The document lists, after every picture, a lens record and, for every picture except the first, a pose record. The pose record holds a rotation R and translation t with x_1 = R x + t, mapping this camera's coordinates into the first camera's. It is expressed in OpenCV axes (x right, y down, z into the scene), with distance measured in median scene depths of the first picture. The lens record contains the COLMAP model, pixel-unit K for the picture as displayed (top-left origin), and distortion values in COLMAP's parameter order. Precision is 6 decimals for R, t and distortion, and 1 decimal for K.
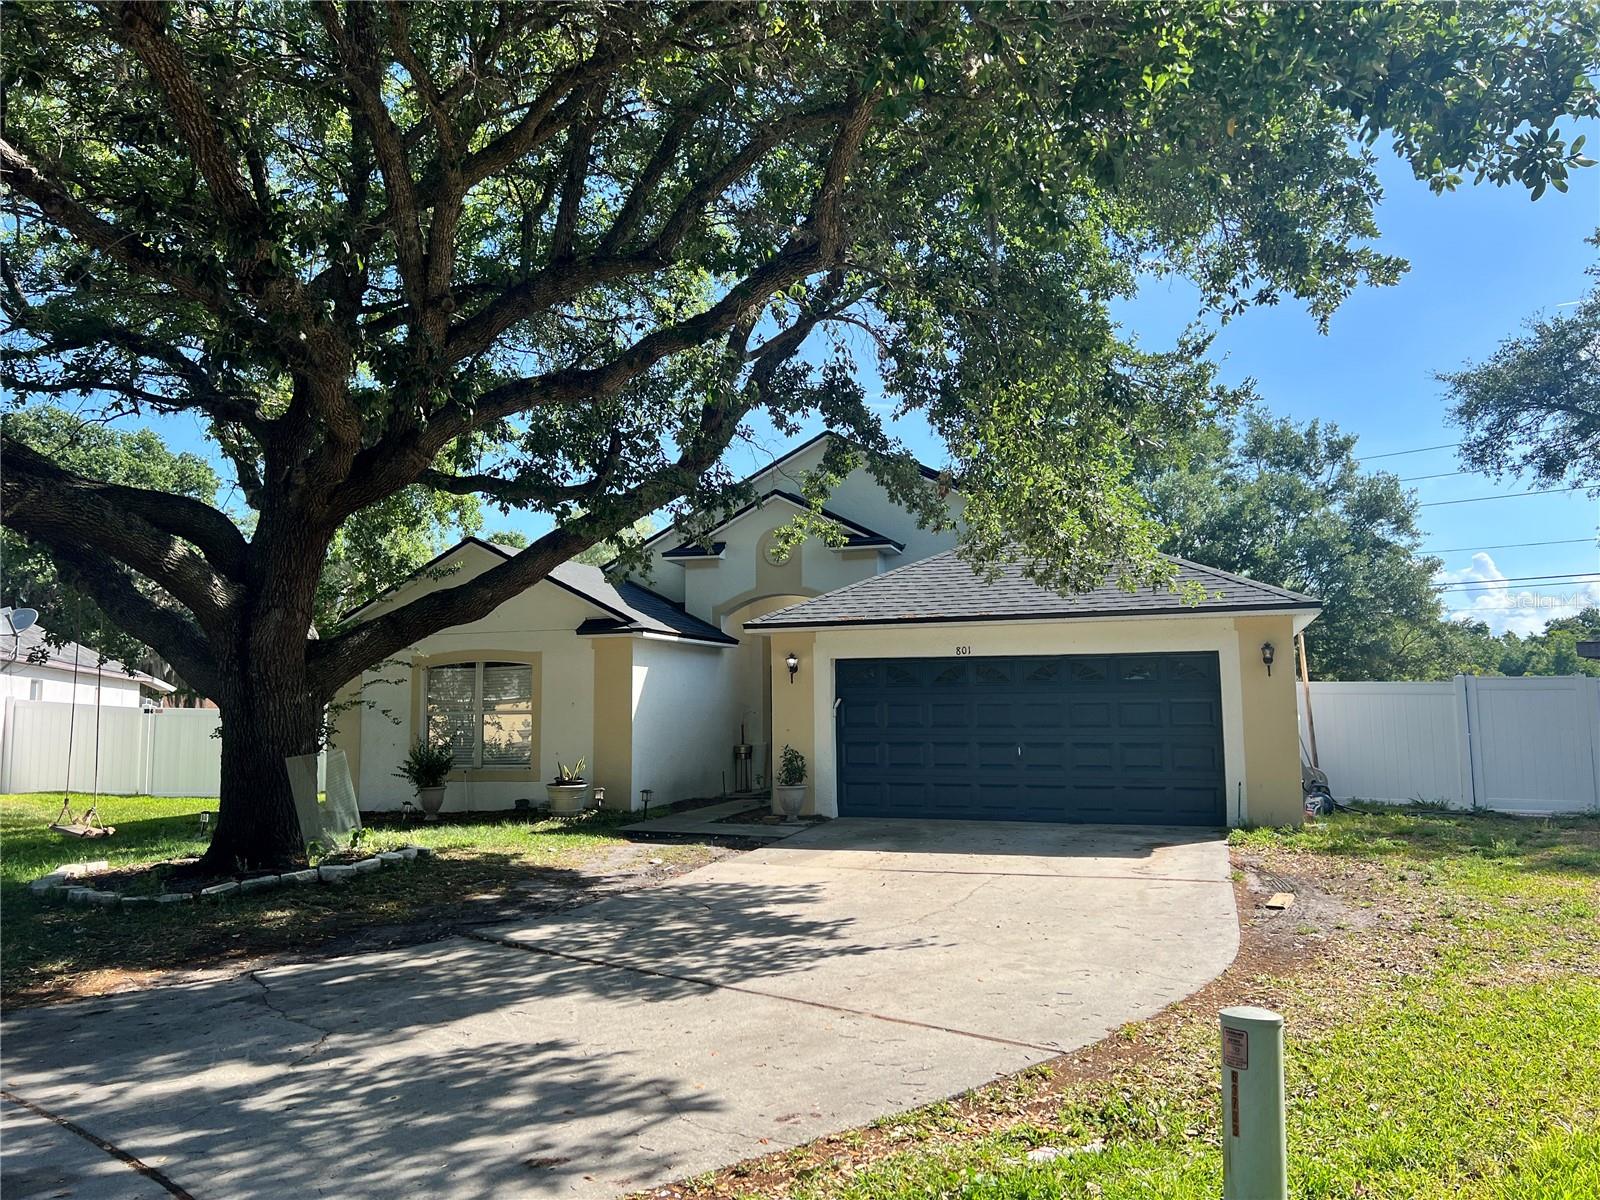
lens RADIAL K [[1218.2, 0, 800.0], [0, 1218.2, 600.0], [0, 0, 1]] dist [0.103574, -0.000025]
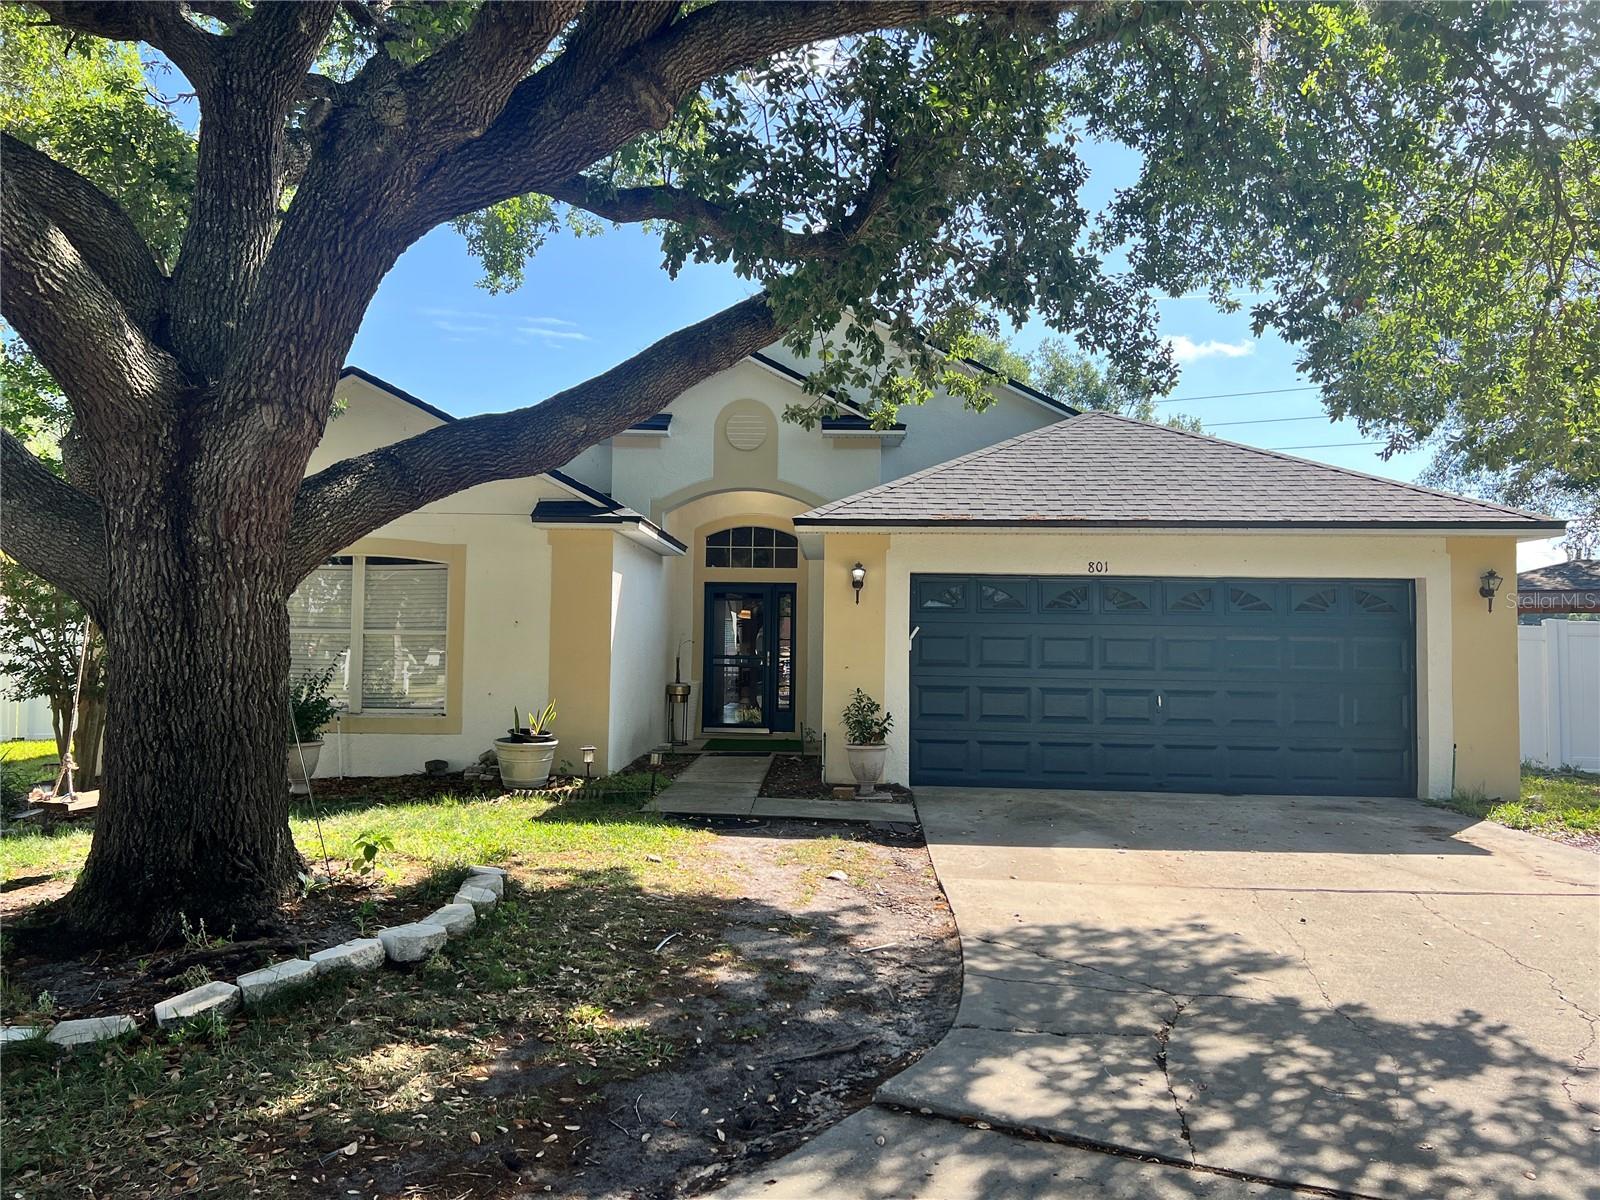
lens RADIAL K [[1202.7, 0, 800.0], [0, 1202.7, 600.0], [0, 0, 1]] dist [0.042525, -0.001152]
pose [[0.957259, 0.034924, 0.287115, -0.242657], [-0.050676, 0.997580, 0.047613, 0.034052], [-0.284758, -0.060128, 0.956712, 0.328154]]
